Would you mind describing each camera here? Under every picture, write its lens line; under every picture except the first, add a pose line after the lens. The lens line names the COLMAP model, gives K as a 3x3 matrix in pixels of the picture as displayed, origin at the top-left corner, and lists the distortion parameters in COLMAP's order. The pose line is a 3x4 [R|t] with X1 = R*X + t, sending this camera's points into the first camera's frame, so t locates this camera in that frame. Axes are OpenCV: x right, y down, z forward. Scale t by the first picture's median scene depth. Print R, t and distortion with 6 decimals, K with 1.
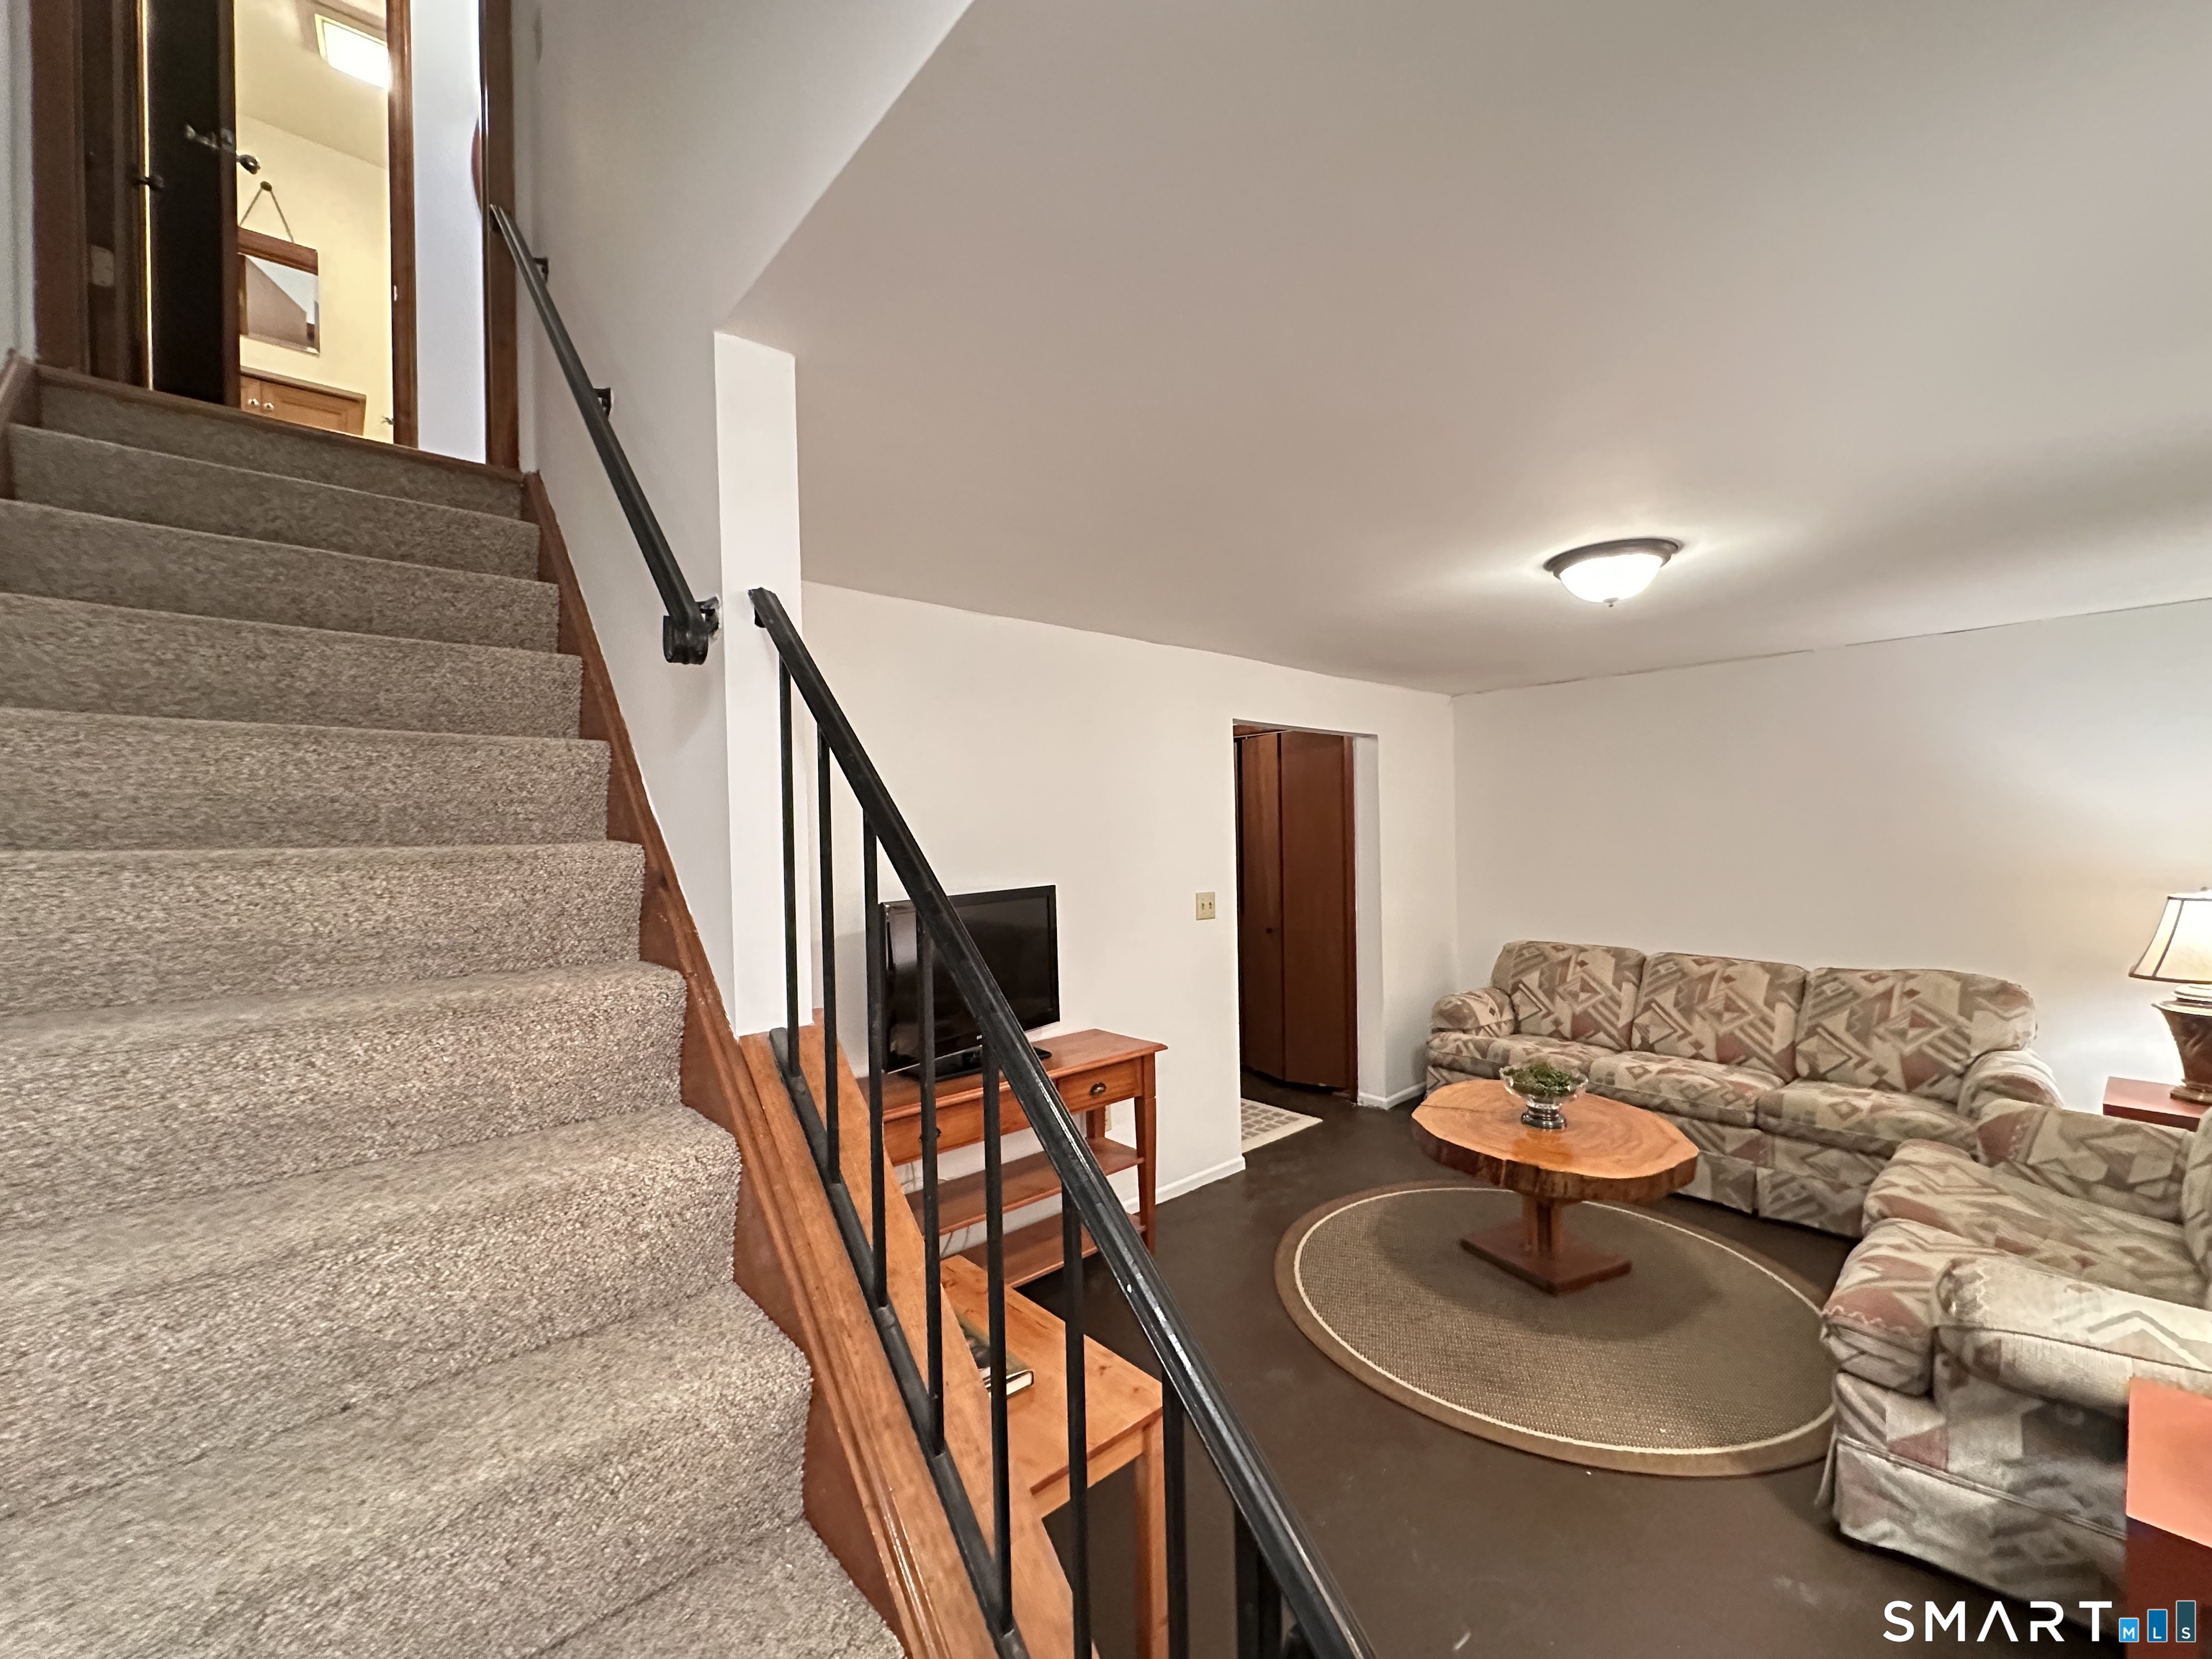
lens RADIAL K [[906.2, 0, 1103.7], [0, 906.2, 833.6], [0, 0, 1]] dist [-0.002744, 0.000617]
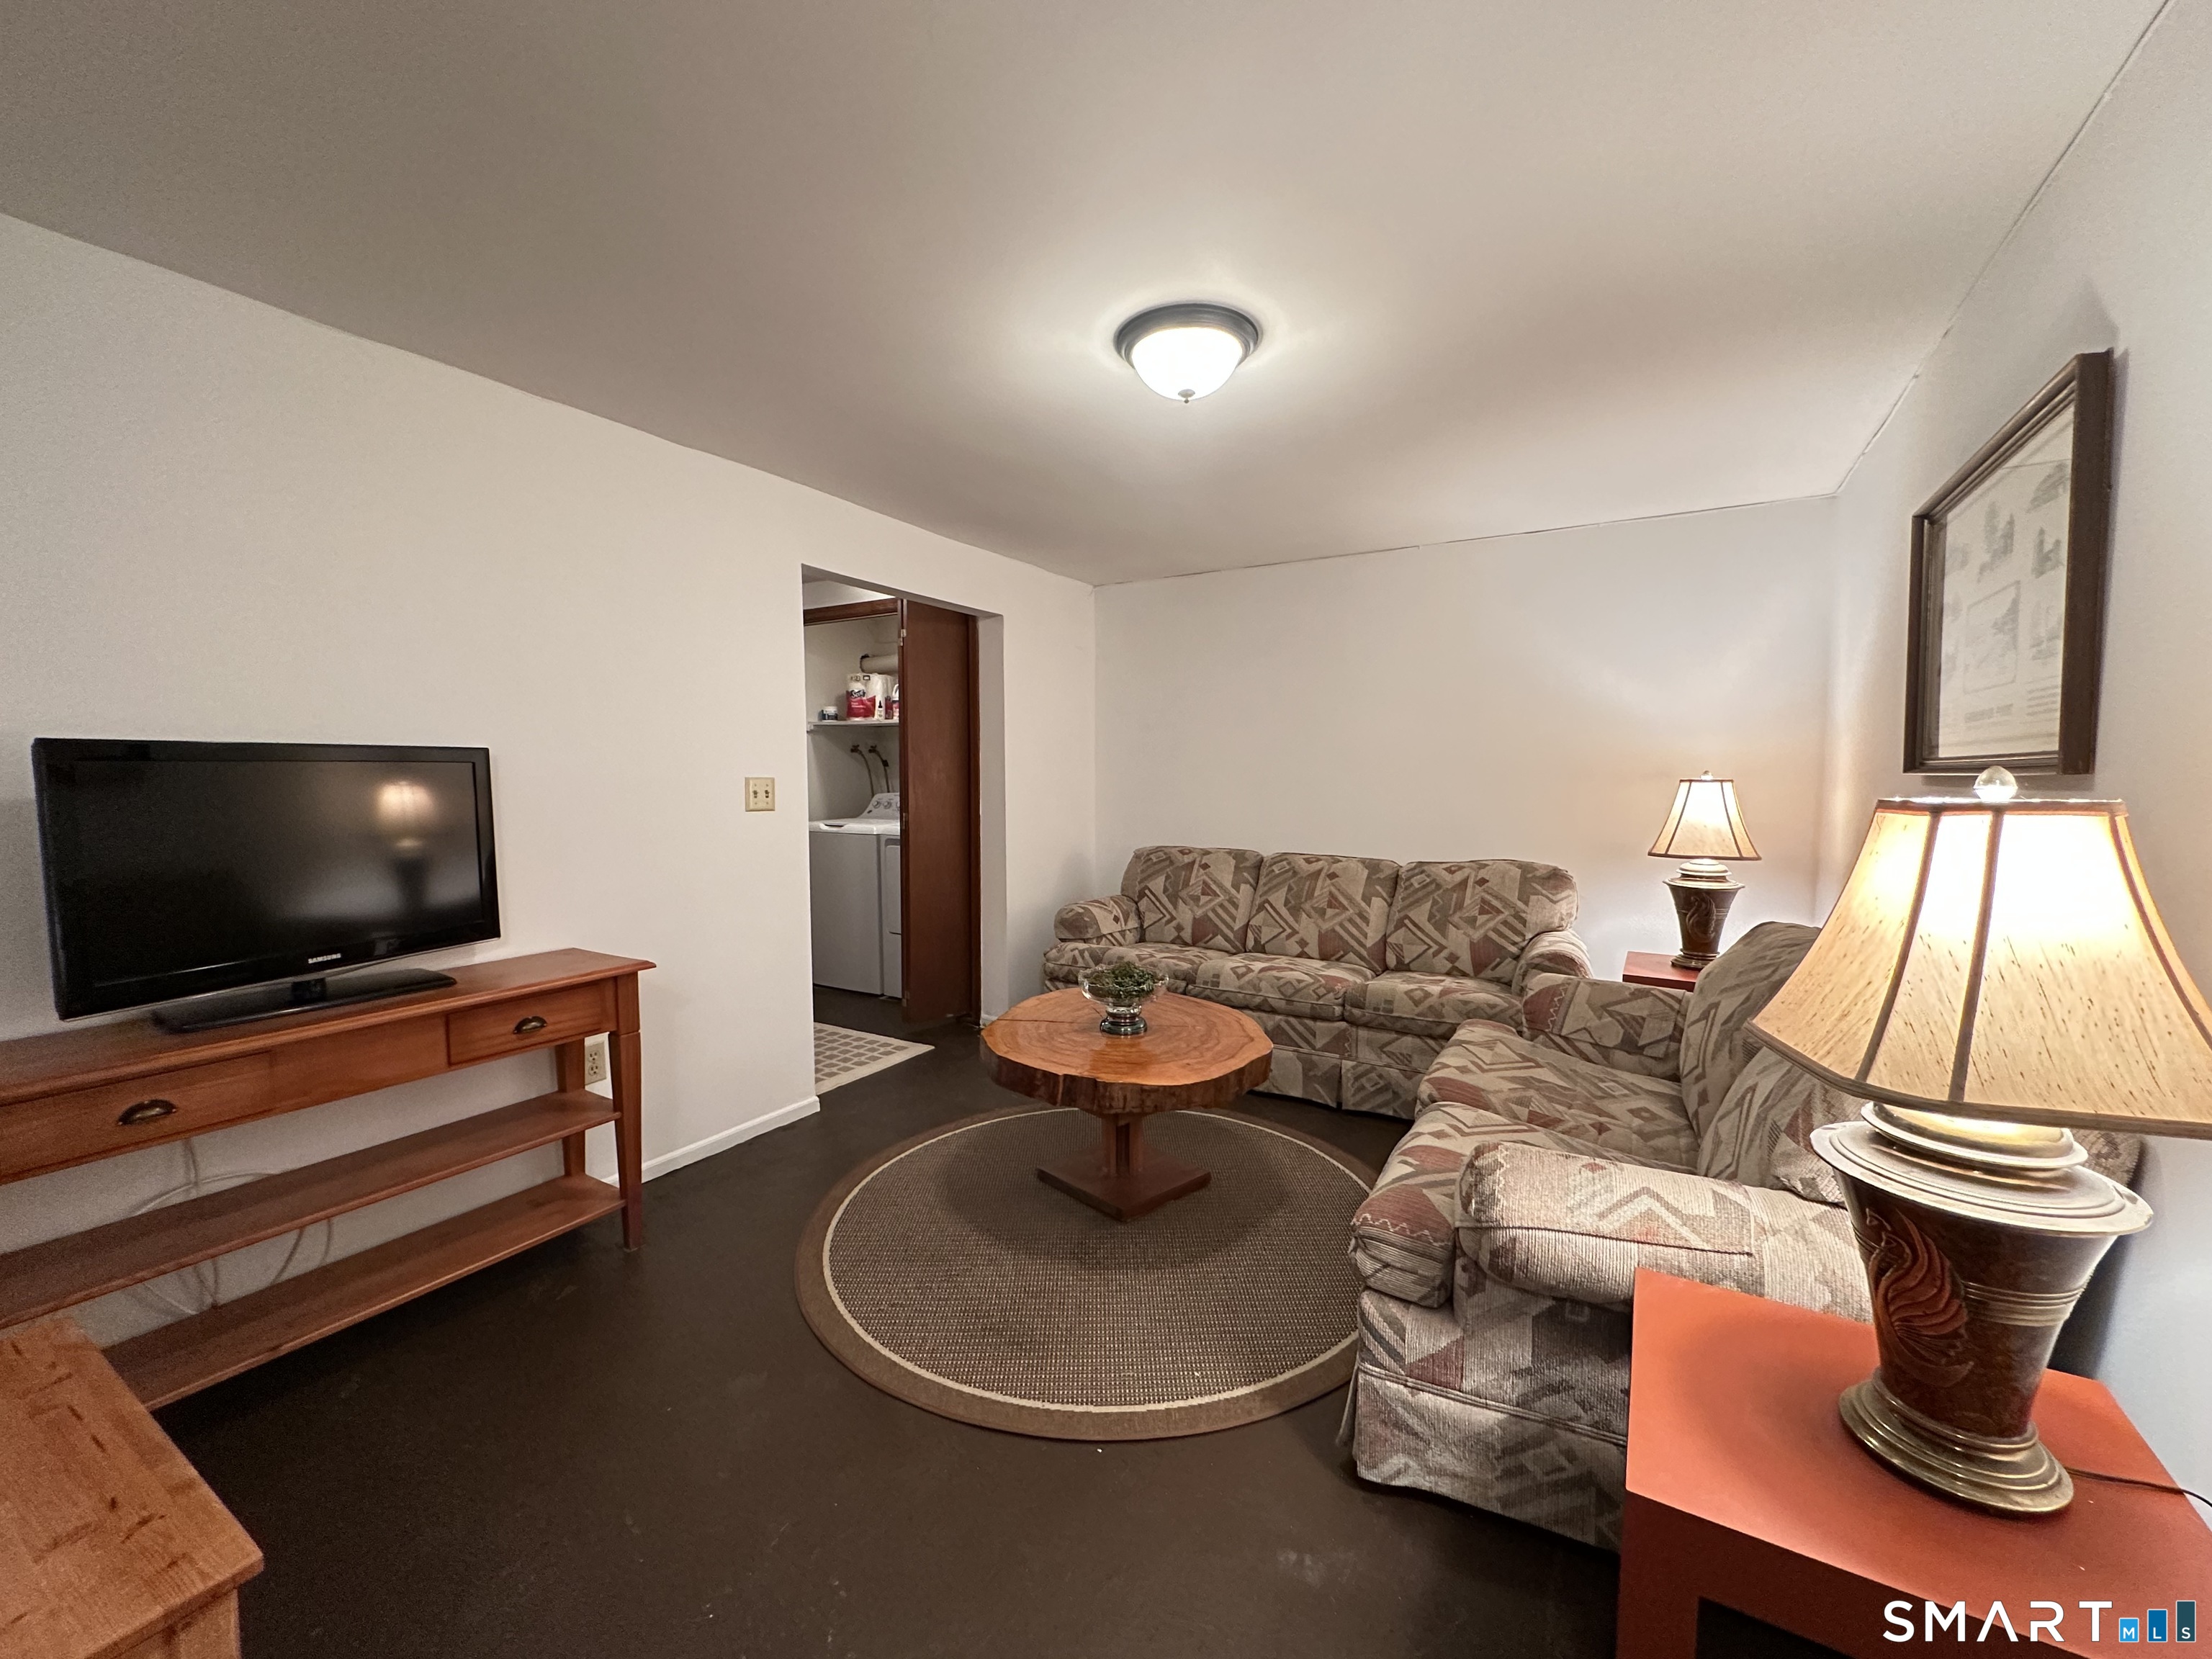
lens RADIAL K [[906.2, 0, 1103.7], [0, 906.2, 833.6], [0, 0, 1]] dist [-0.002744, 0.000617]
pose [[0.952627, -0.003820, 0.304118, 0.209646], [-0.016006, 0.997906, 0.062672, 0.078892], [-0.303720, -0.064570, 0.950571, 0.192057]]
